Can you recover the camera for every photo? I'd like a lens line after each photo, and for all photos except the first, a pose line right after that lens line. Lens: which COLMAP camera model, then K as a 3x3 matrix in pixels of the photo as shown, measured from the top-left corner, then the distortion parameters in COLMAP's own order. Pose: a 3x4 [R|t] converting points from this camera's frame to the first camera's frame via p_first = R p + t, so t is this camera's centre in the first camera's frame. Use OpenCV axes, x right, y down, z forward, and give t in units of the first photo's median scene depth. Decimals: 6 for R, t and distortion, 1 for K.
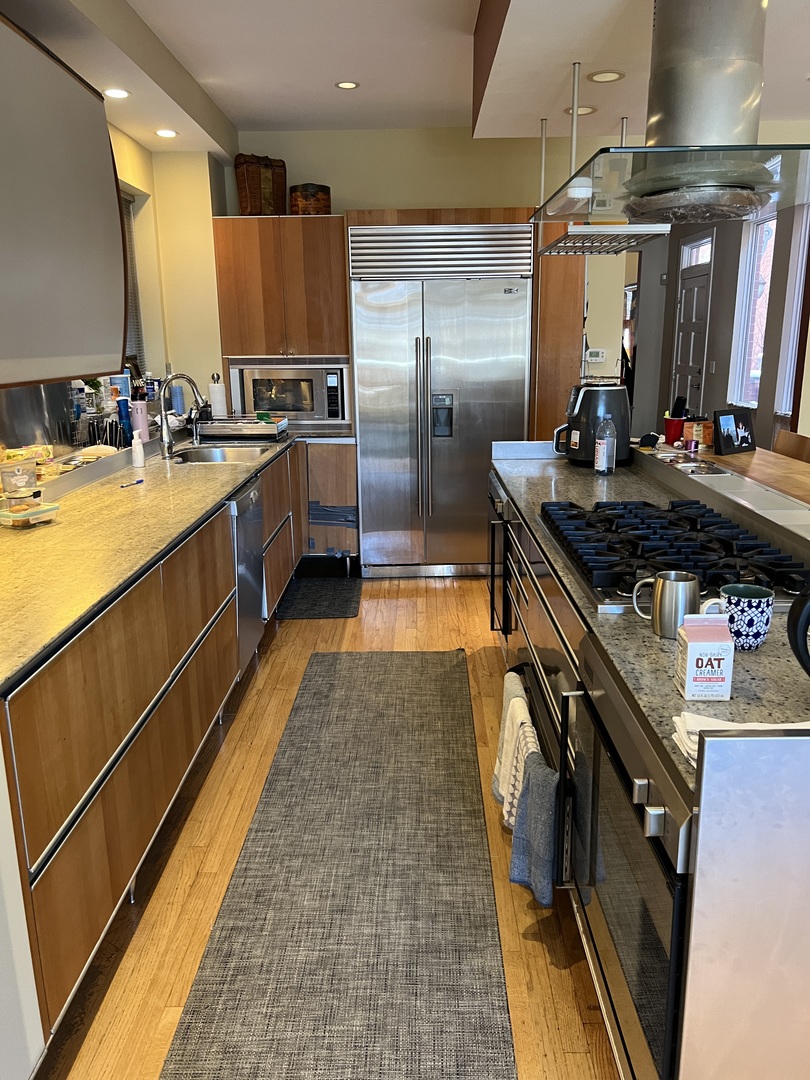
lens RADIAL K [[813.8, 0, 405.1], [0, 813.8, 546.1], [0, 0, 1]] dist [0.024318, -0.004552]
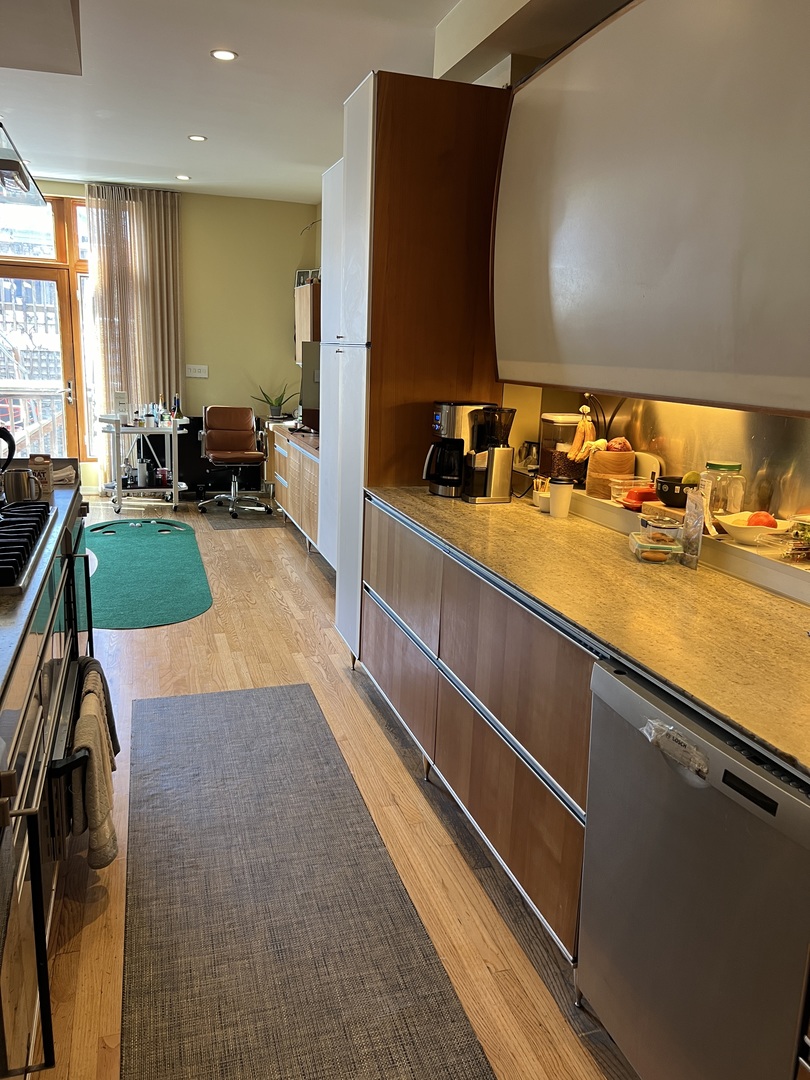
lens RADIAL K [[813.8, 0, 405.1], [0, 813.8, 546.1], [0, 0, 1]] dist [0.024318, -0.004552]
pose [[-0.946591, 0.058120, -0.317155, 0.040430], [-0.097944, 0.885312, 0.454566, -0.227609], [0.307200, 0.461351, -0.832336, 0.913156]]
